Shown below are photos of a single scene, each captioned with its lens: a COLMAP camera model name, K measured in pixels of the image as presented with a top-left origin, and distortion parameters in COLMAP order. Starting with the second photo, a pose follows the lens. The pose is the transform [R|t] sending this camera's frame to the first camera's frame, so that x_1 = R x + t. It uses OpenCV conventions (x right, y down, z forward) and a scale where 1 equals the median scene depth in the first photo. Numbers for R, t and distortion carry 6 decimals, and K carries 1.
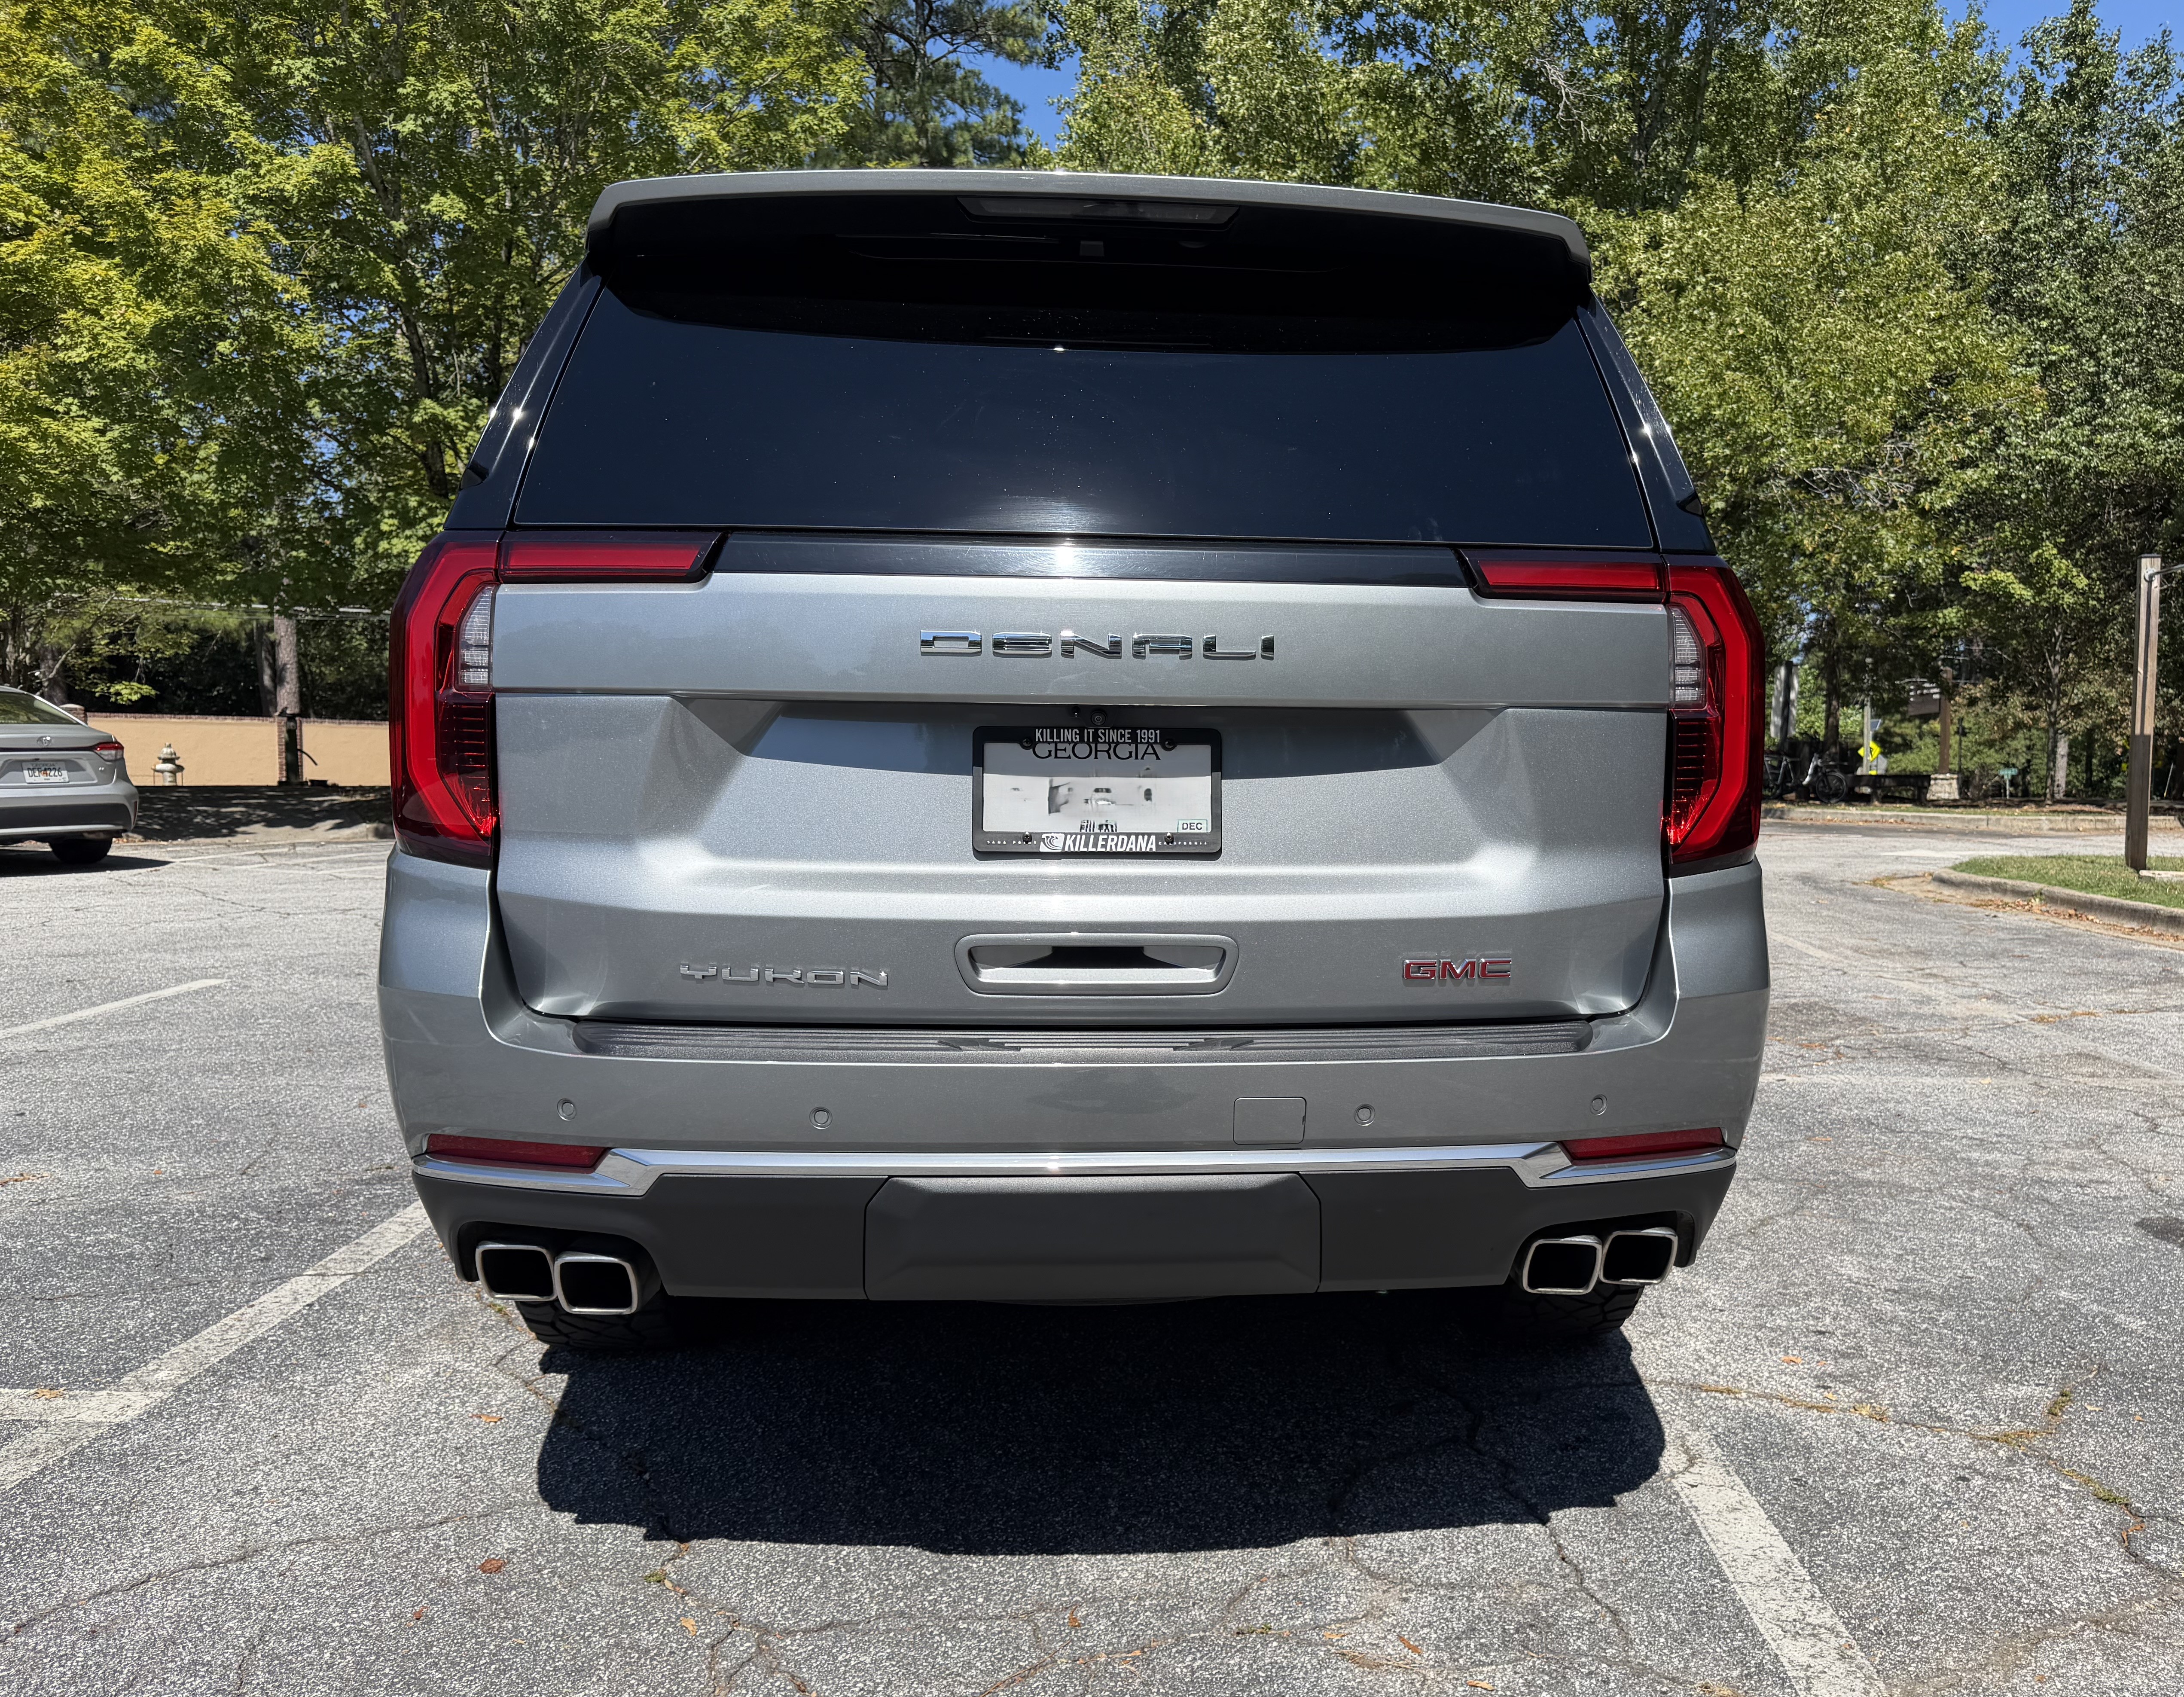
lens RADIAL K [[1698.0, 0, 1205.5], [0, 1698.0, 904.7], [0, 0, 1]] dist [0.009455, -0.009473]
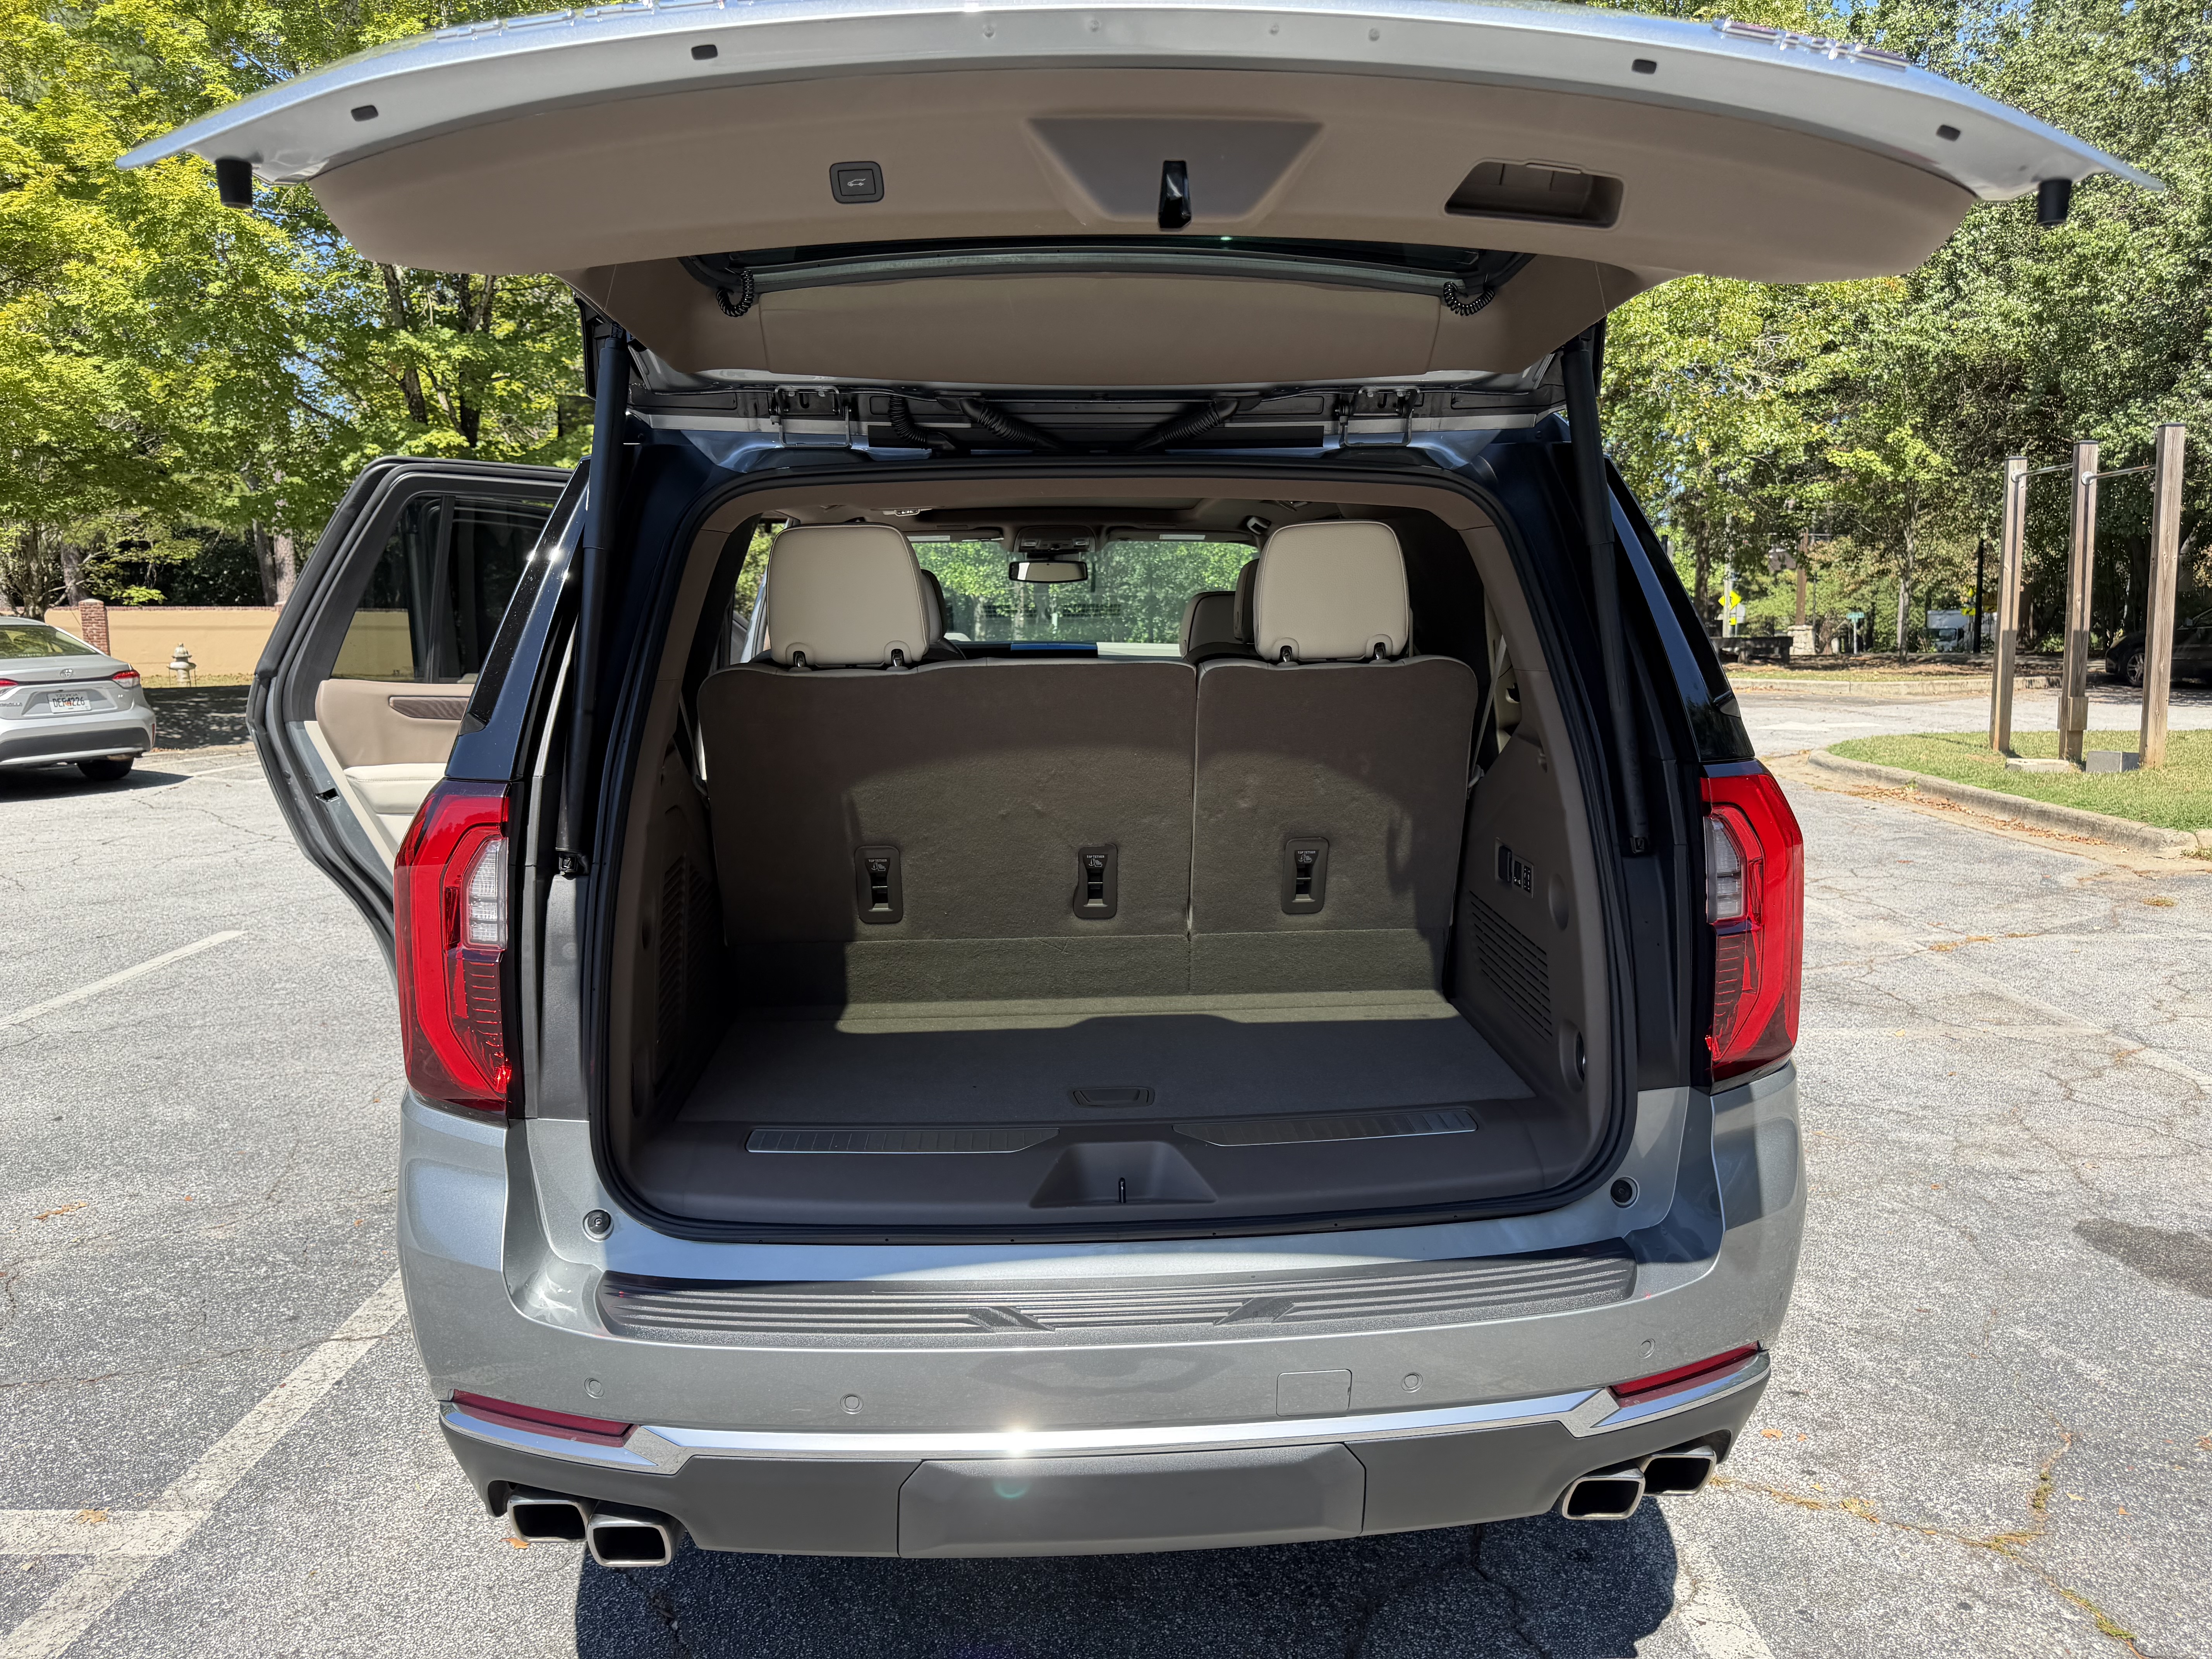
lens RADIAL K [[1538.4, 0, 1106.0], [0, 1538.4, 829.5], [0, 0, 1]] dist [0.000178, -0.001601]
pose [[0.999802, -0.016758, -0.010756, -0.020949], [0.017321, 0.998361, 0.054547, -0.076958], [0.009825, -0.054723, 0.998453, 0.042593]]
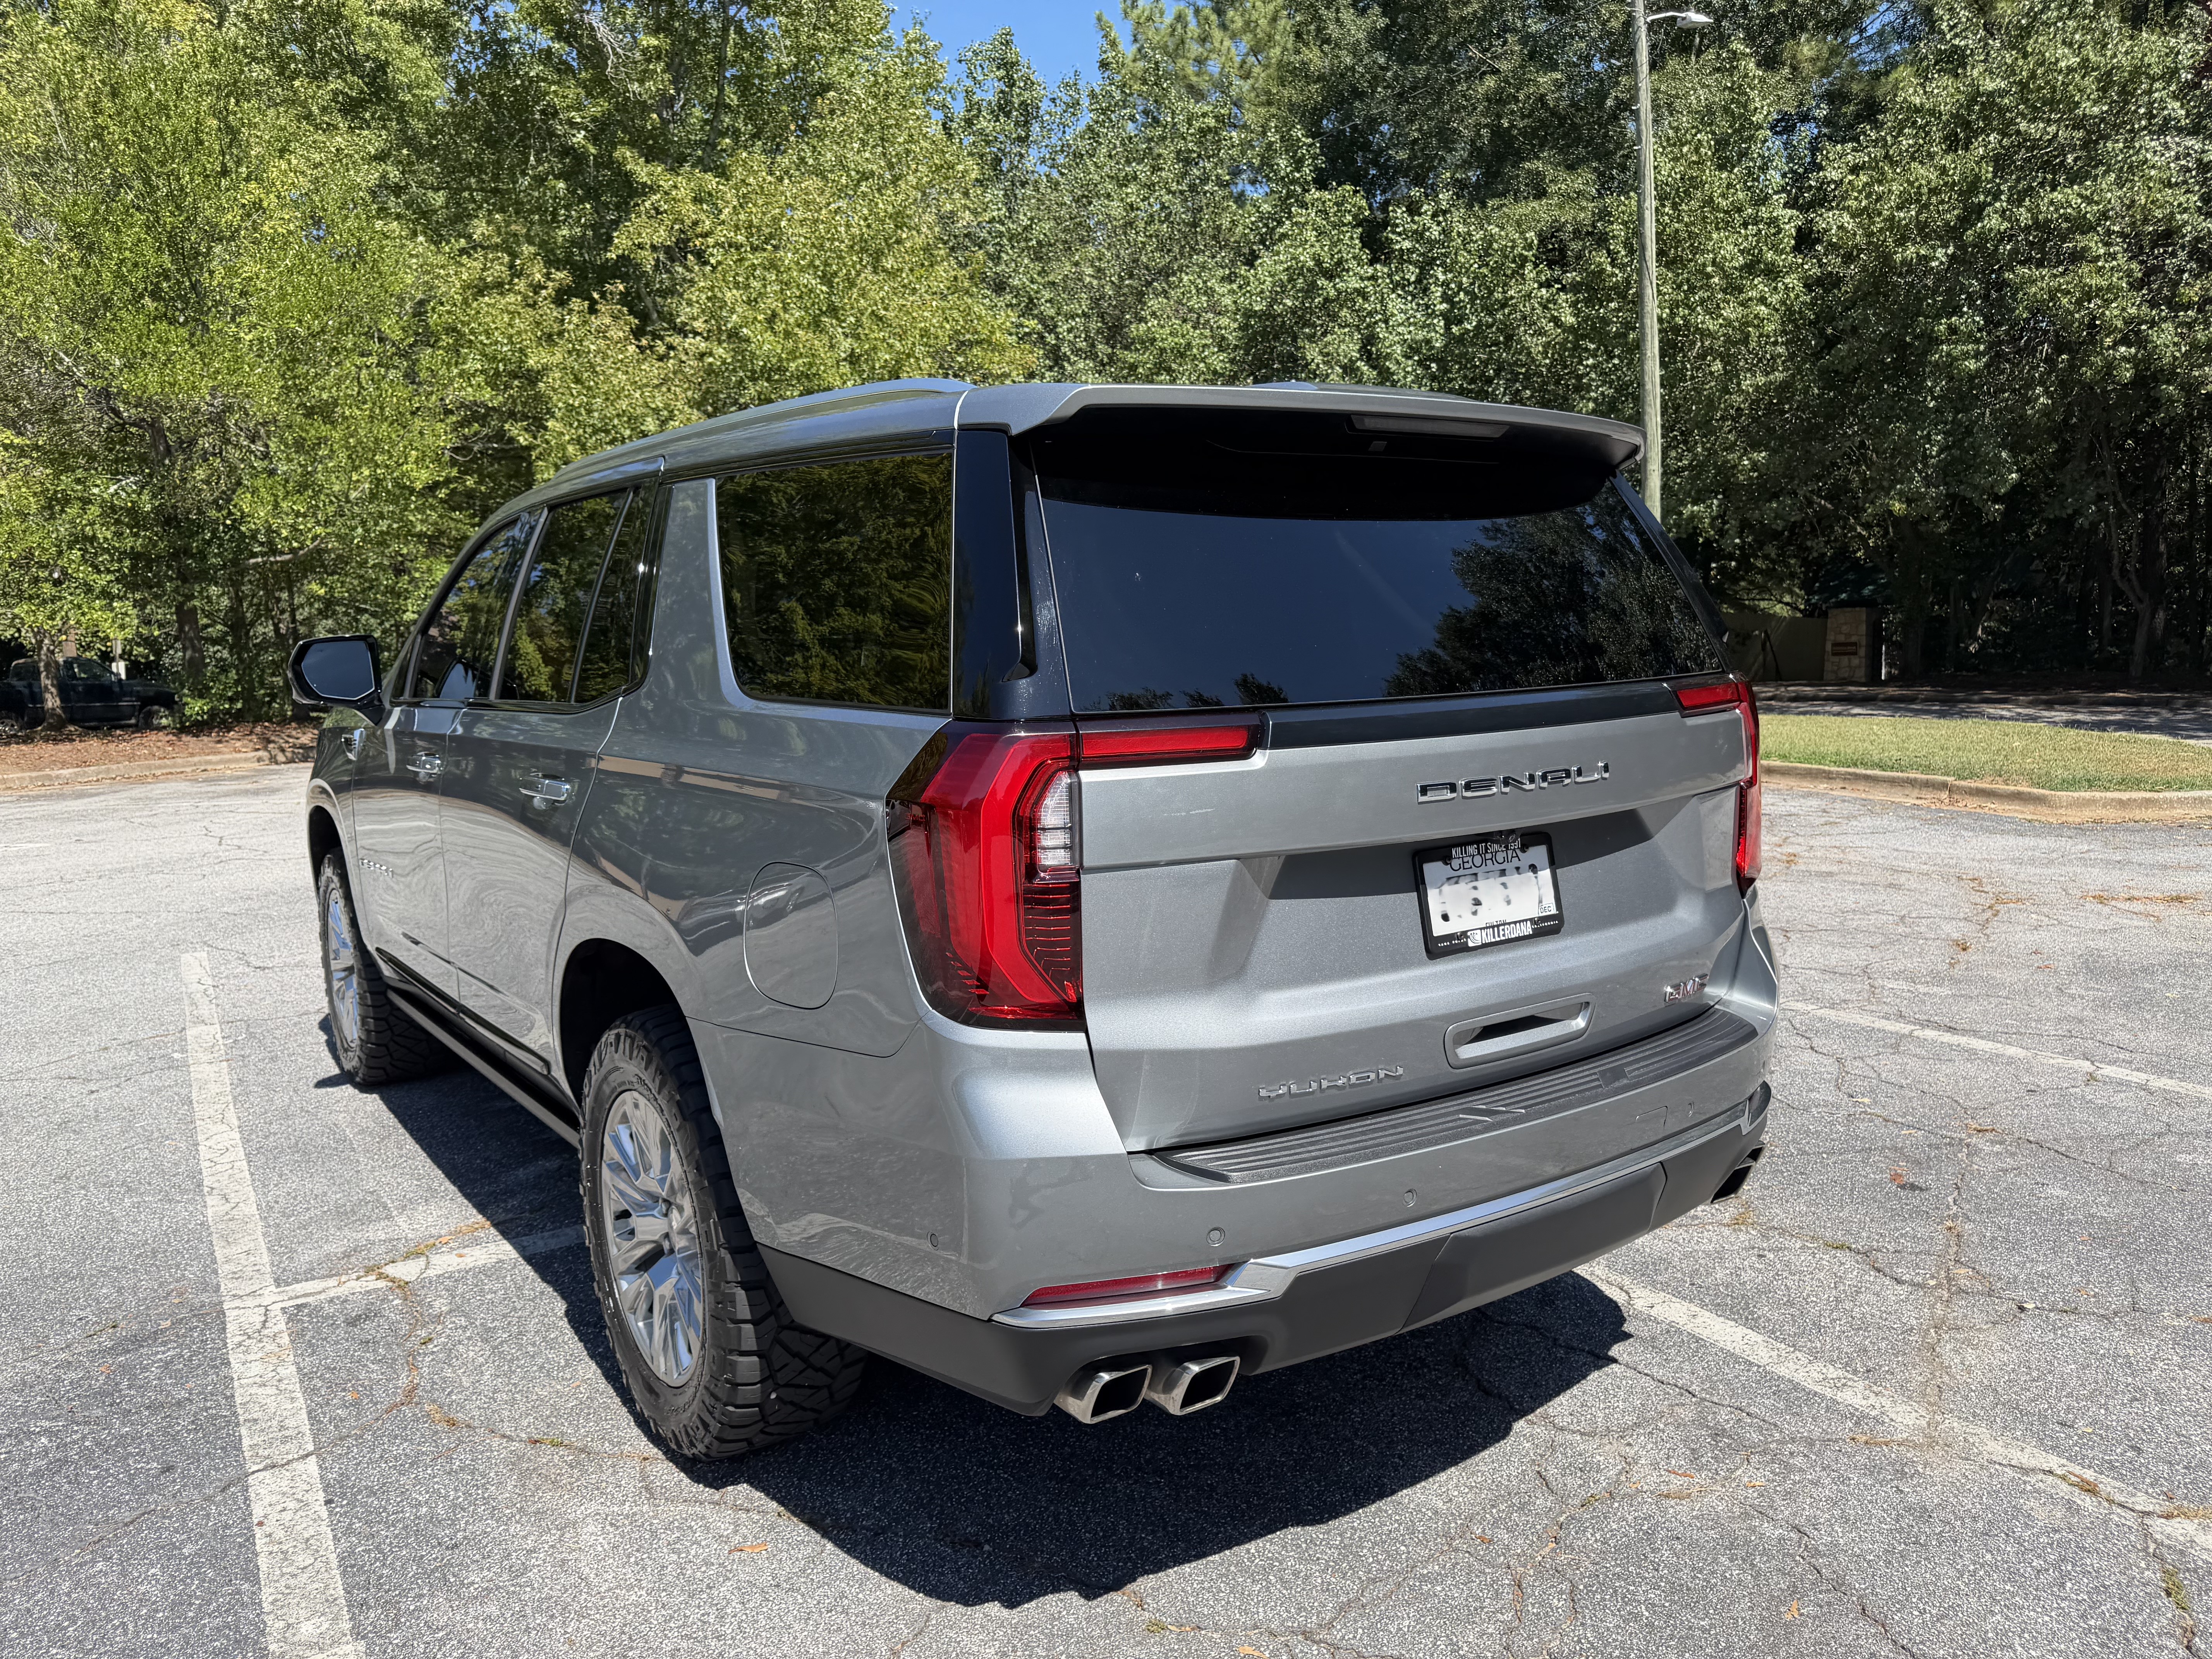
lens RADIAL K [[1558.5, 0, 1102.5], [0, 1558.5, 822.4], [0, 0, 1]] dist [0.014259, -0.030191]
pose [[0.851716, -0.097665, 0.514822, -0.300709], [0.086481, 0.995204, 0.045724, -0.065418], [-0.516819, 0.005578, 0.856077, 0.049226]]
